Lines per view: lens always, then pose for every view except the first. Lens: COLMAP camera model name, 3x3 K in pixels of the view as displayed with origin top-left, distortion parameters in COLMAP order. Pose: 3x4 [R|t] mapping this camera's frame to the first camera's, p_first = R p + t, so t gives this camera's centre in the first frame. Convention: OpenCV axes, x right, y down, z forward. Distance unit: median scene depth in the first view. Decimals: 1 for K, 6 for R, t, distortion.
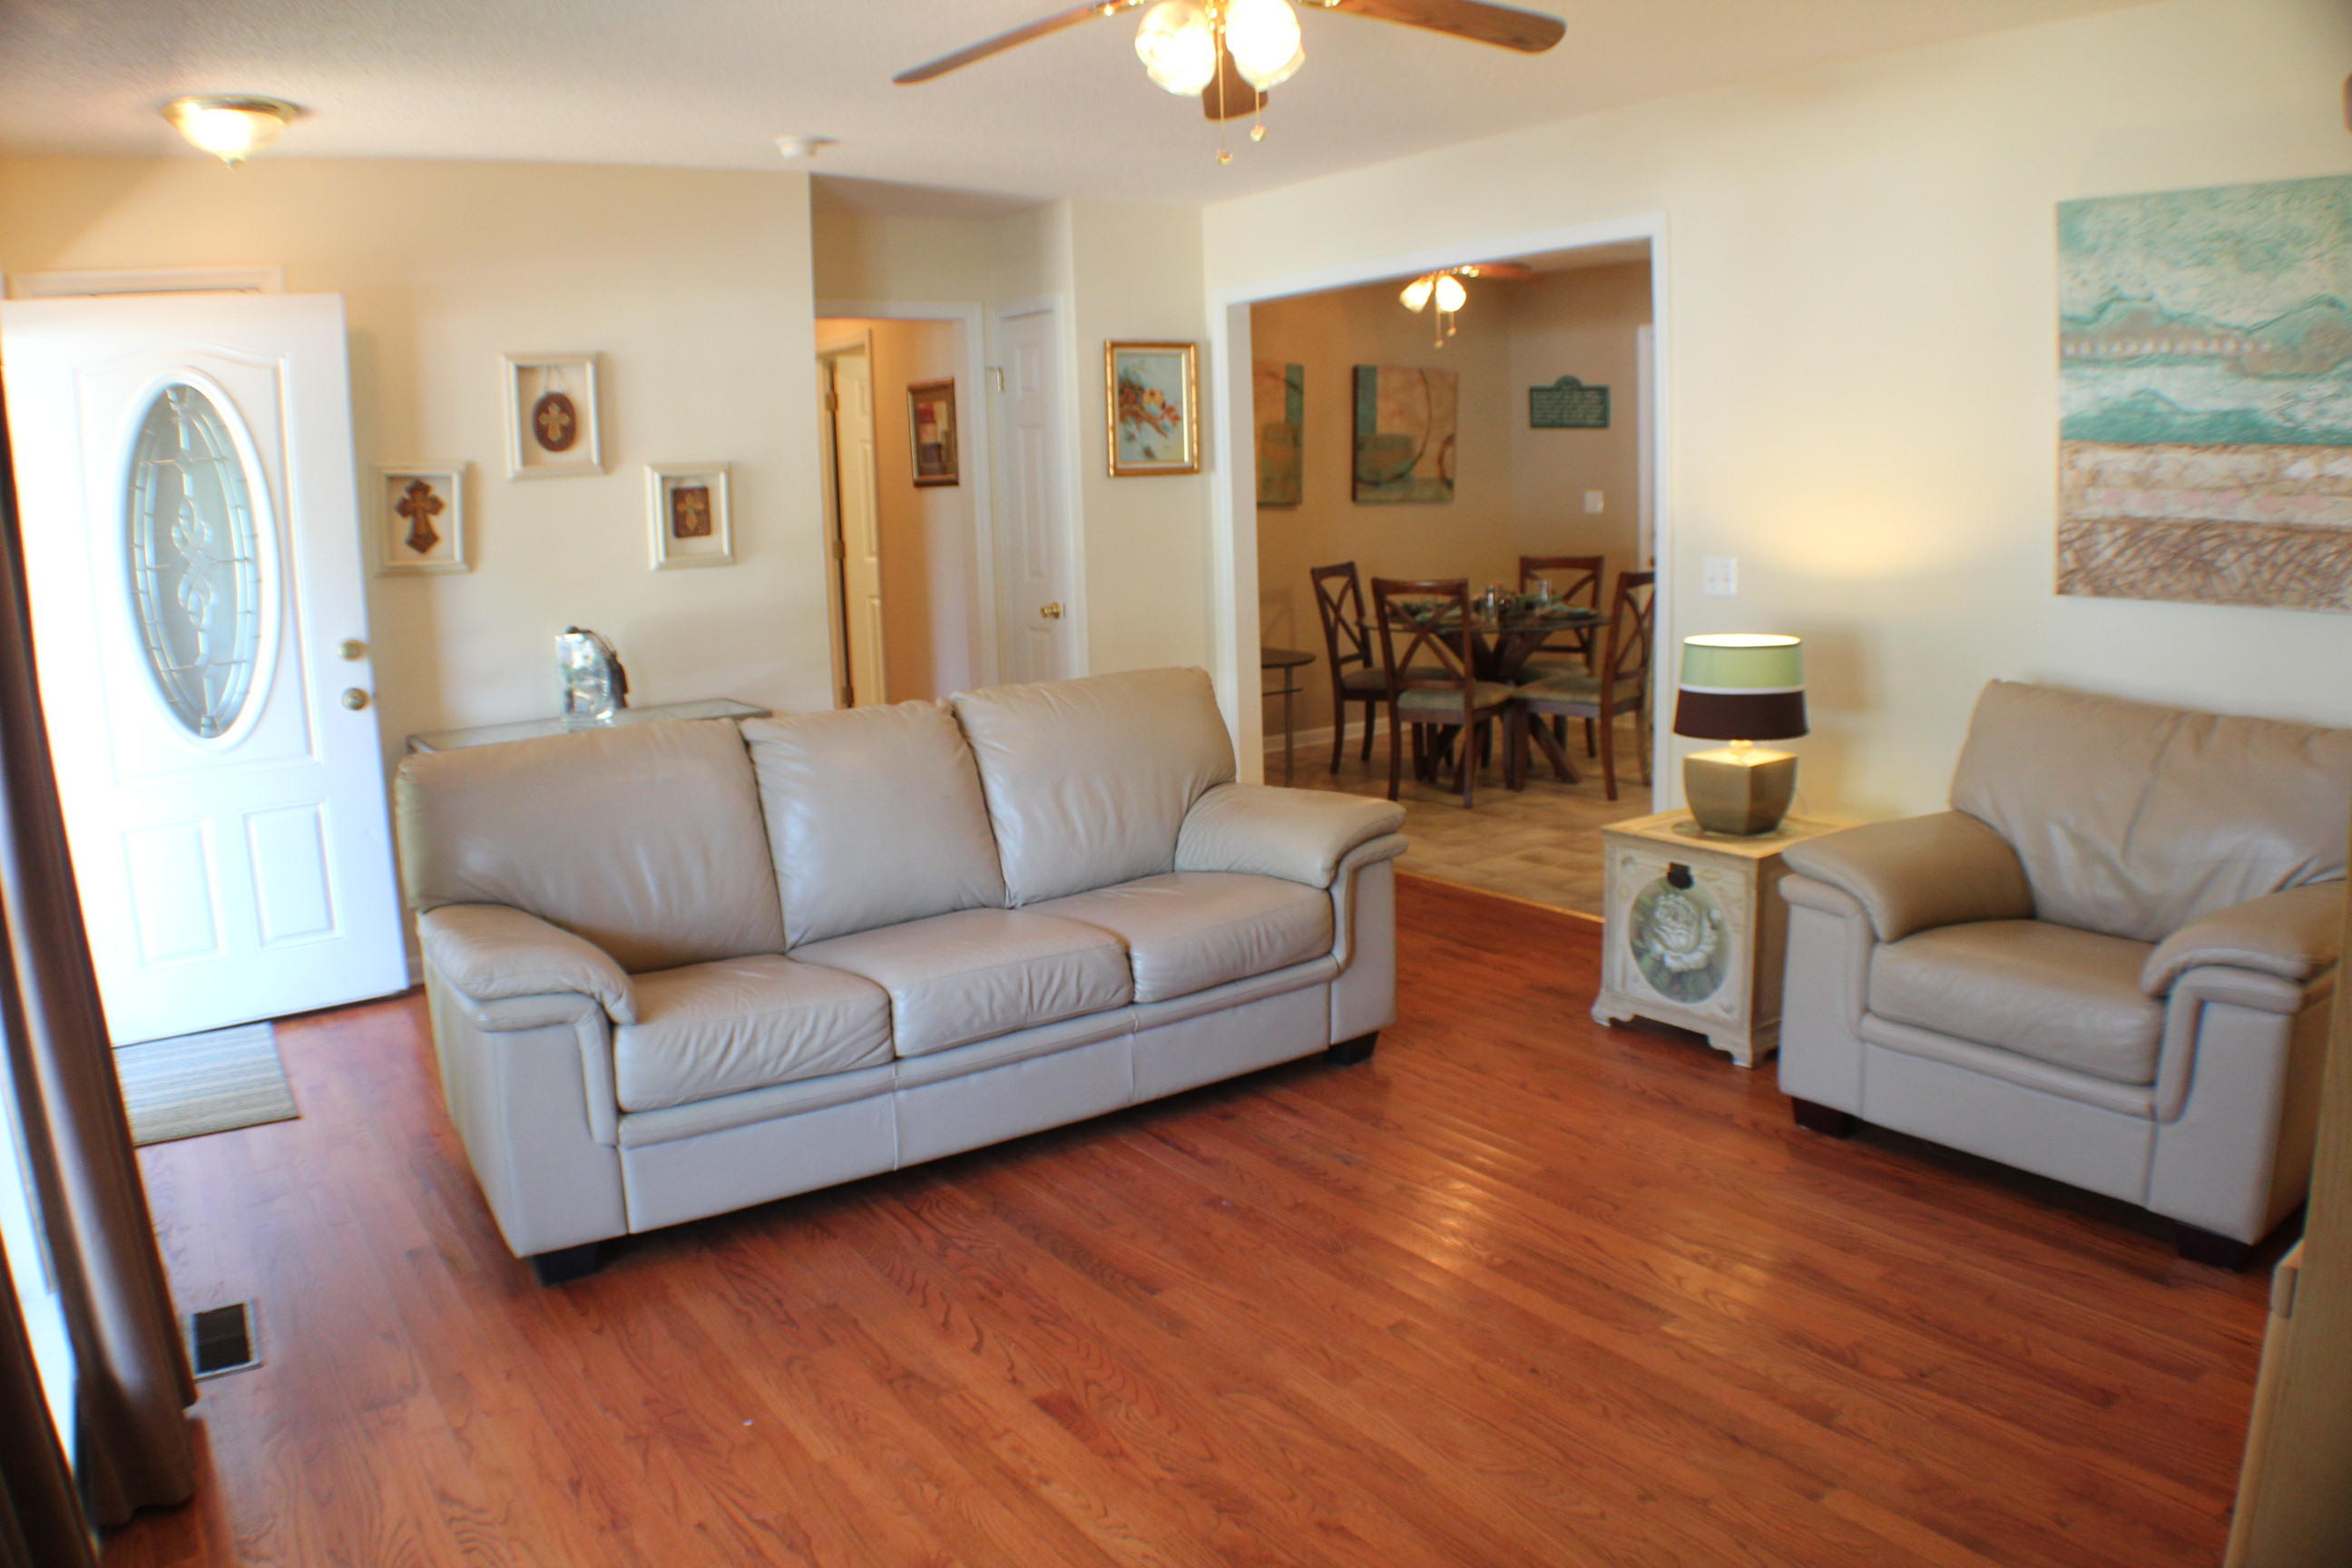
lens RADIAL K [[1647.4, 0, 1164.7], [0, 1647.4, 753.5], [0, 0, 1]] dist [-0.225856, 0.076154]
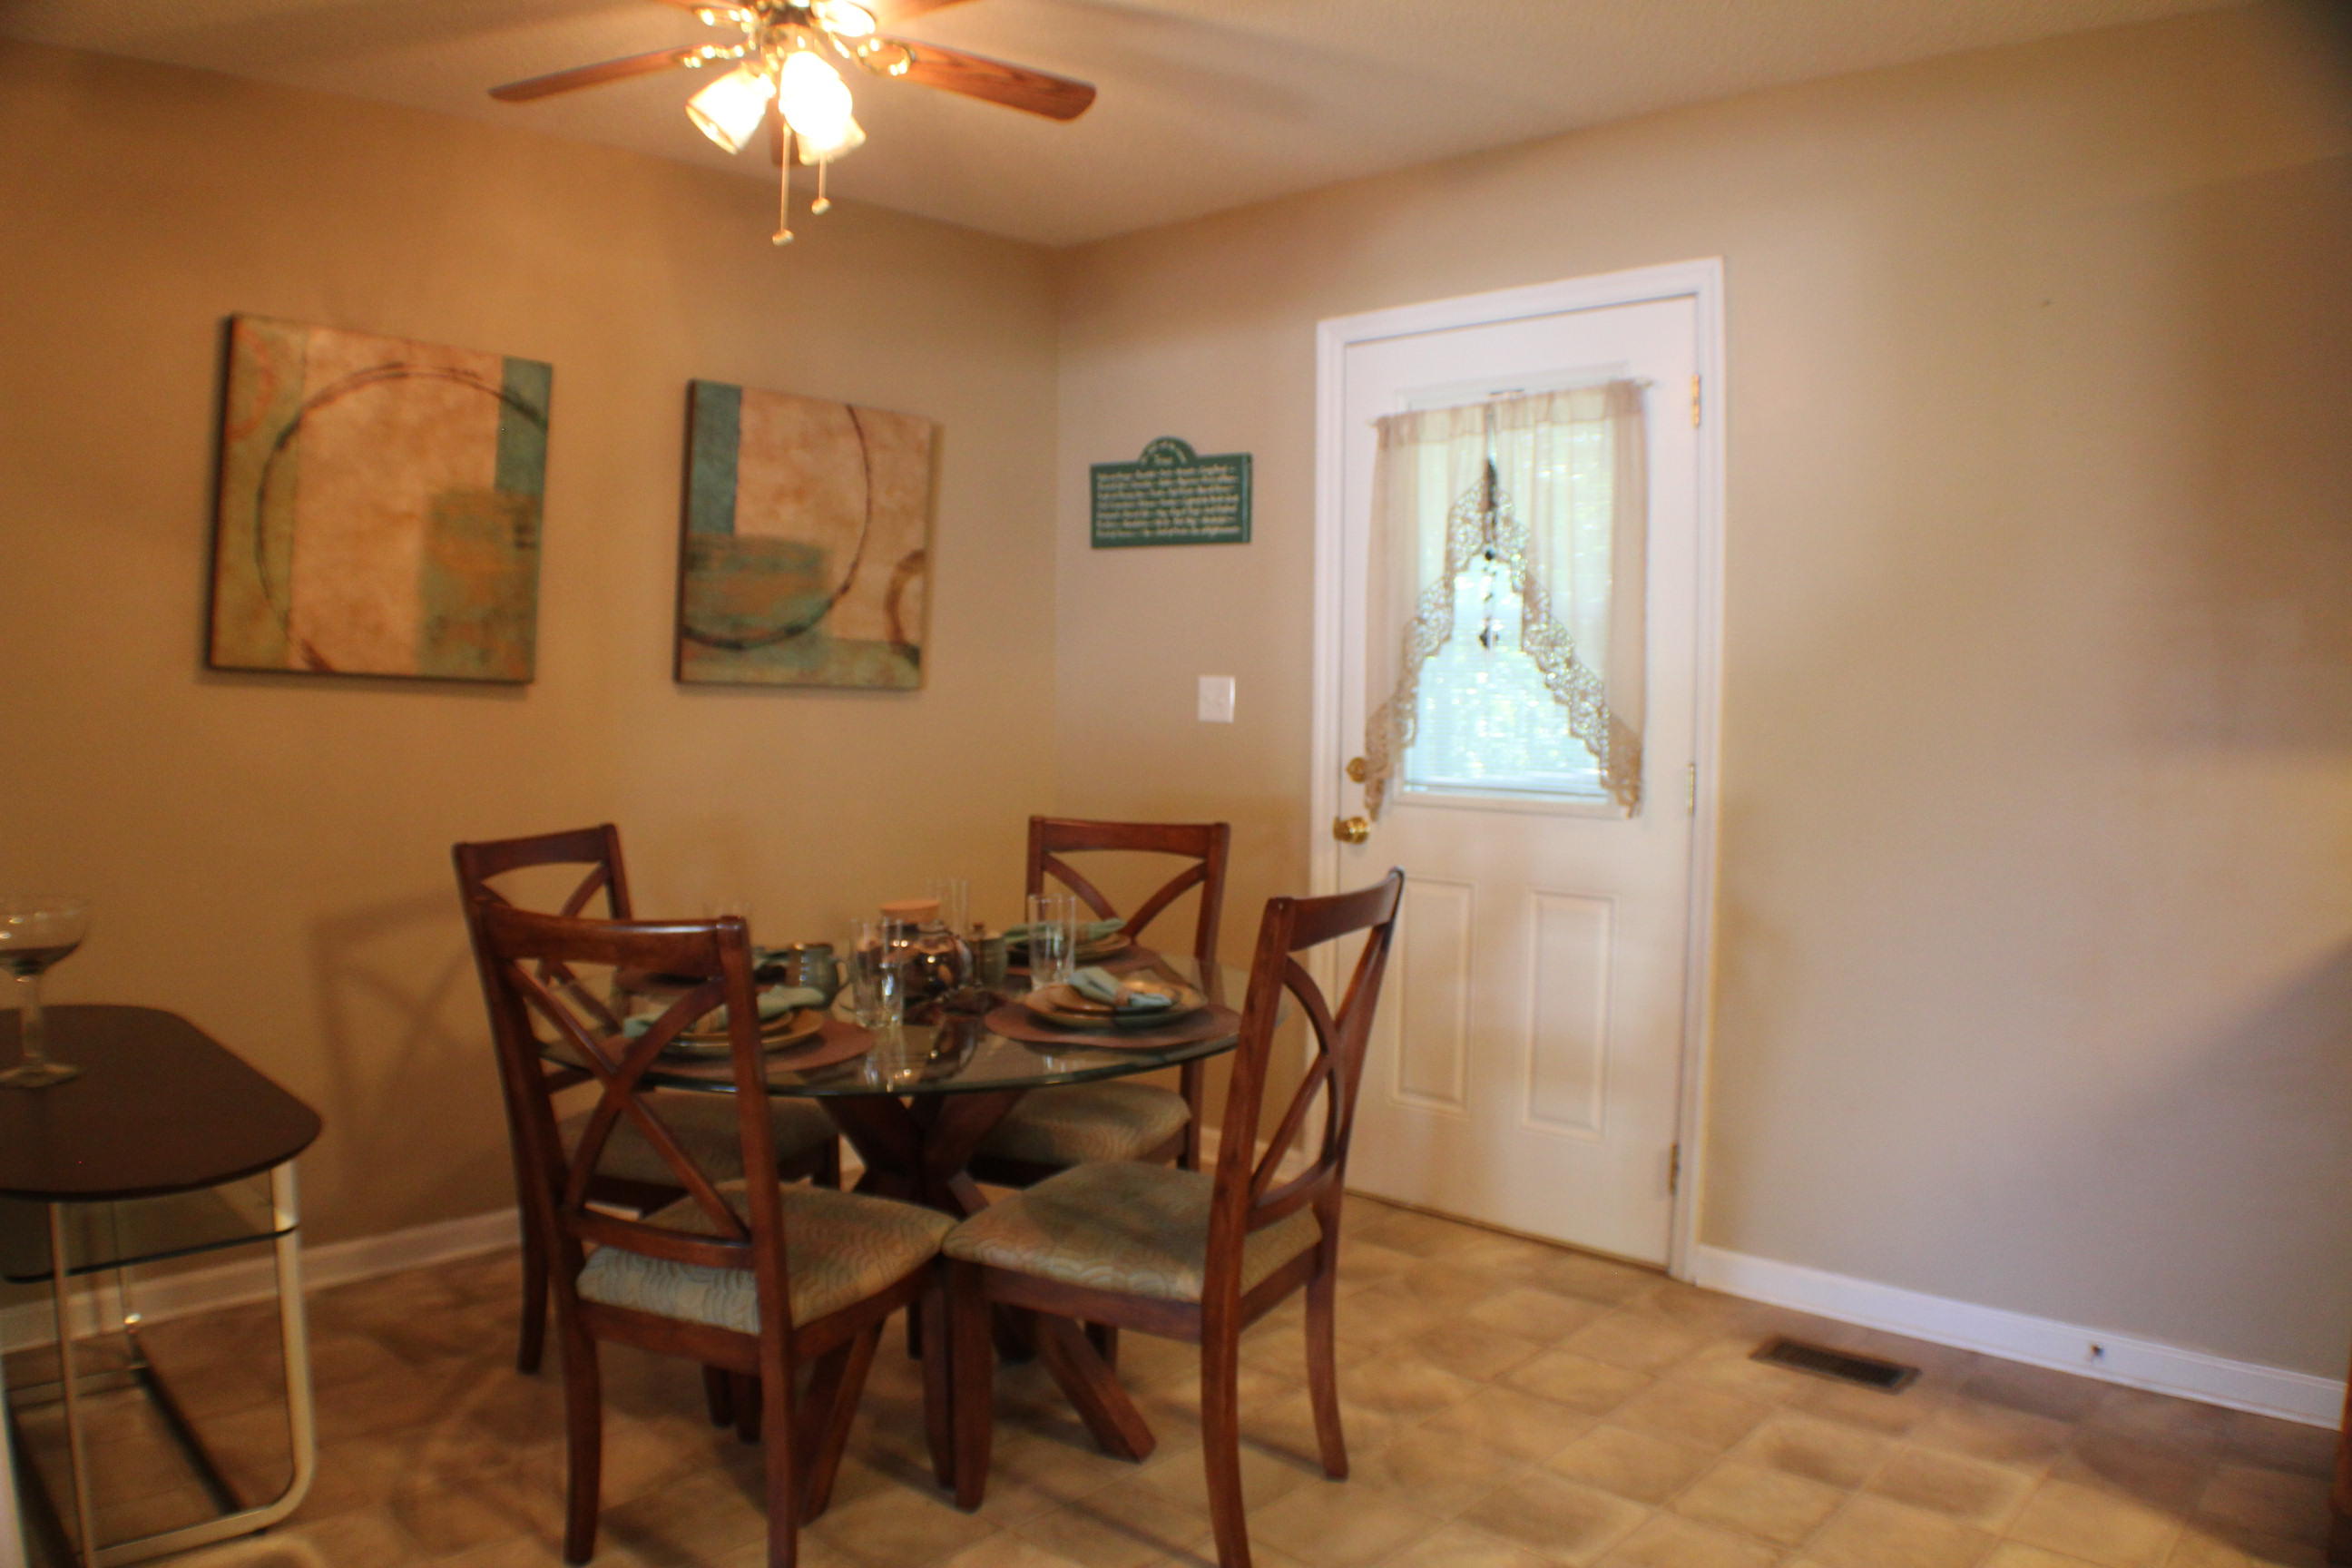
lens RADIAL K [[1647.4, 0, 1164.7], [0, 1647.4, 753.5], [0, 0, 1]] dist [-0.225856, 0.076154]
pose [[0.978166, 0.031027, 0.205496, 0.155898], [-0.002851, 0.990703, -0.136012, -0.075987], [-0.207805, 0.132456, 0.969161, 0.550440]]
